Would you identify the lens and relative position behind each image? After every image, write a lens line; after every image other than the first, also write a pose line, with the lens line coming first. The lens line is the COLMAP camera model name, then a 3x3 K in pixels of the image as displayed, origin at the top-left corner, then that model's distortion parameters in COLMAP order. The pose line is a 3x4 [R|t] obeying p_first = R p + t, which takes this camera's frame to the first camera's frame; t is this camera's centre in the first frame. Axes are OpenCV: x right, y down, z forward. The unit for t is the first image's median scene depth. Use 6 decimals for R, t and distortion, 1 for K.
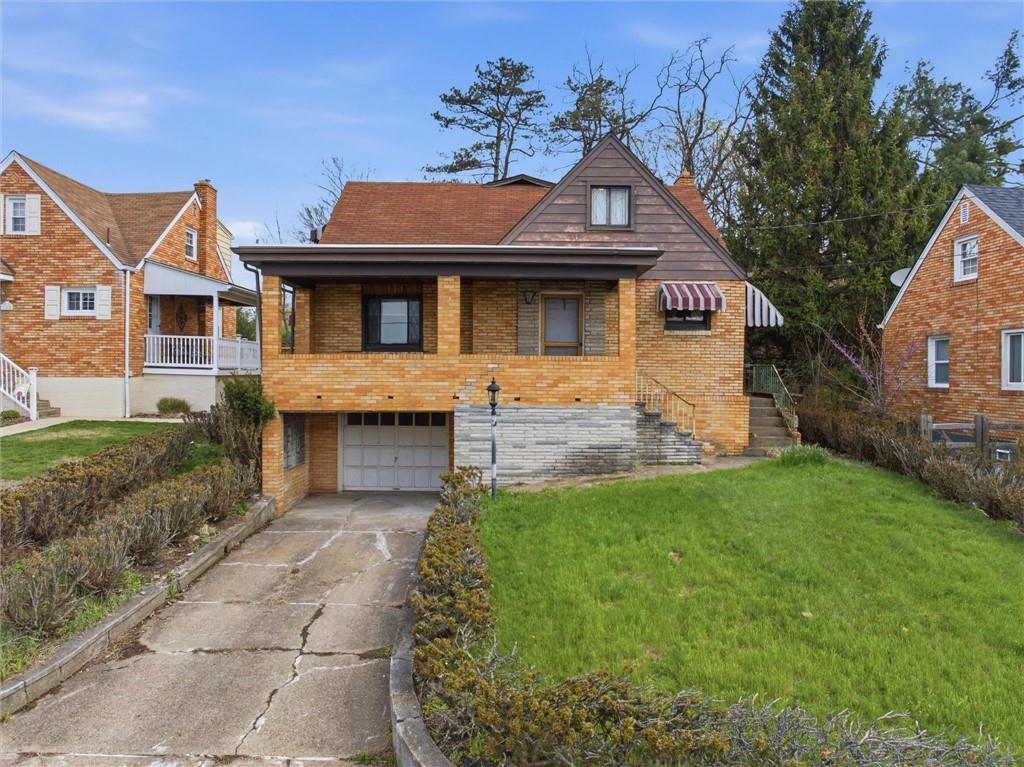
lens RADIAL K [[723.9, 0, 514.4], [0, 723.9, 385.3], [0, 0, 1]] dist [-0.047838, 0.008570]
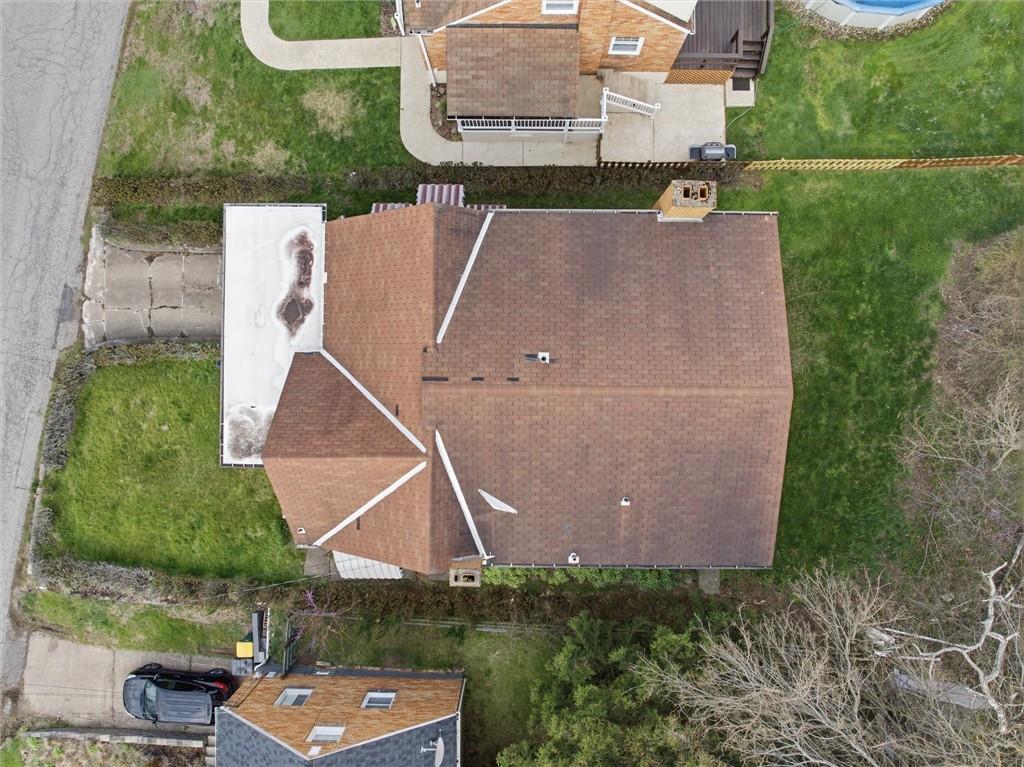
lens RADIAL K [[723.9, 0, 513.1], [0, 723.9, 384.3], [0, 0, 1]] dist [-0.047838, 0.008570]
pose [[-0.025701, 0.999658, 0.004900, -0.004018], [-0.000370, -0.004911, 0.999988, -1.546189], [0.999670, 0.025698, 0.000496, 1.404731]]
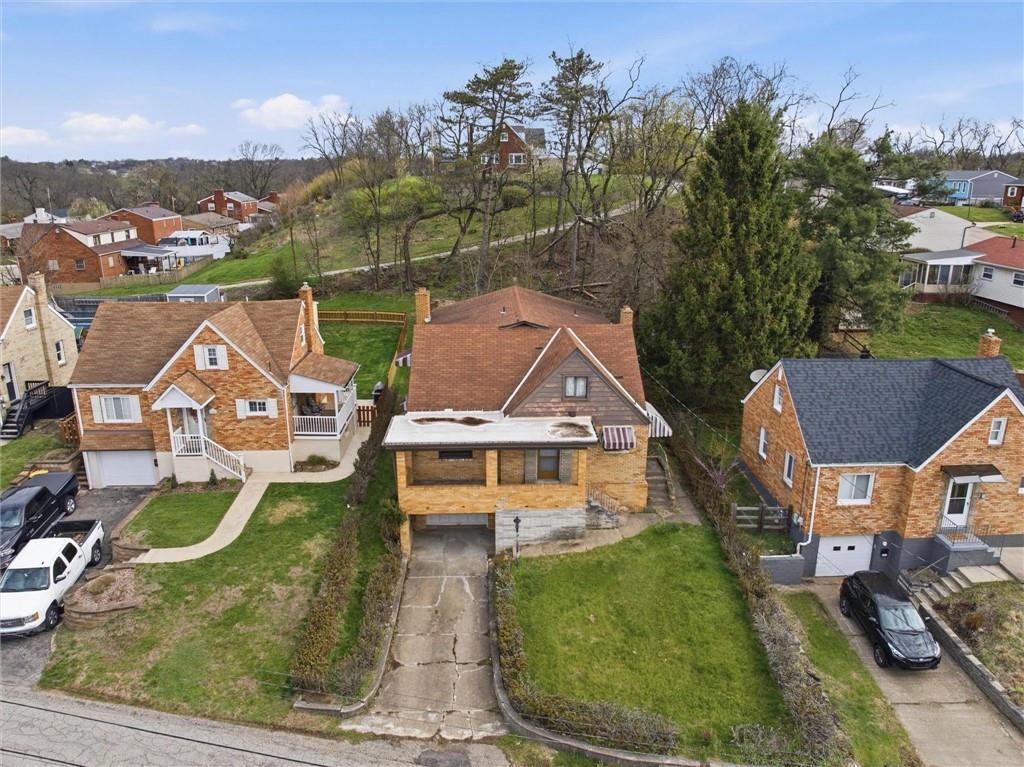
lens RADIAL K [[723.9, 0, 514.4], [0, 723.9, 380.9], [0, 0, 1]] dist [-0.047838, 0.008570]
pose [[0.999607, -0.012980, 0.024865, -0.065784], [0.005813, 0.963100, 0.269081, -0.747980], [-0.027440, -0.268830, 0.962797, -0.731480]]
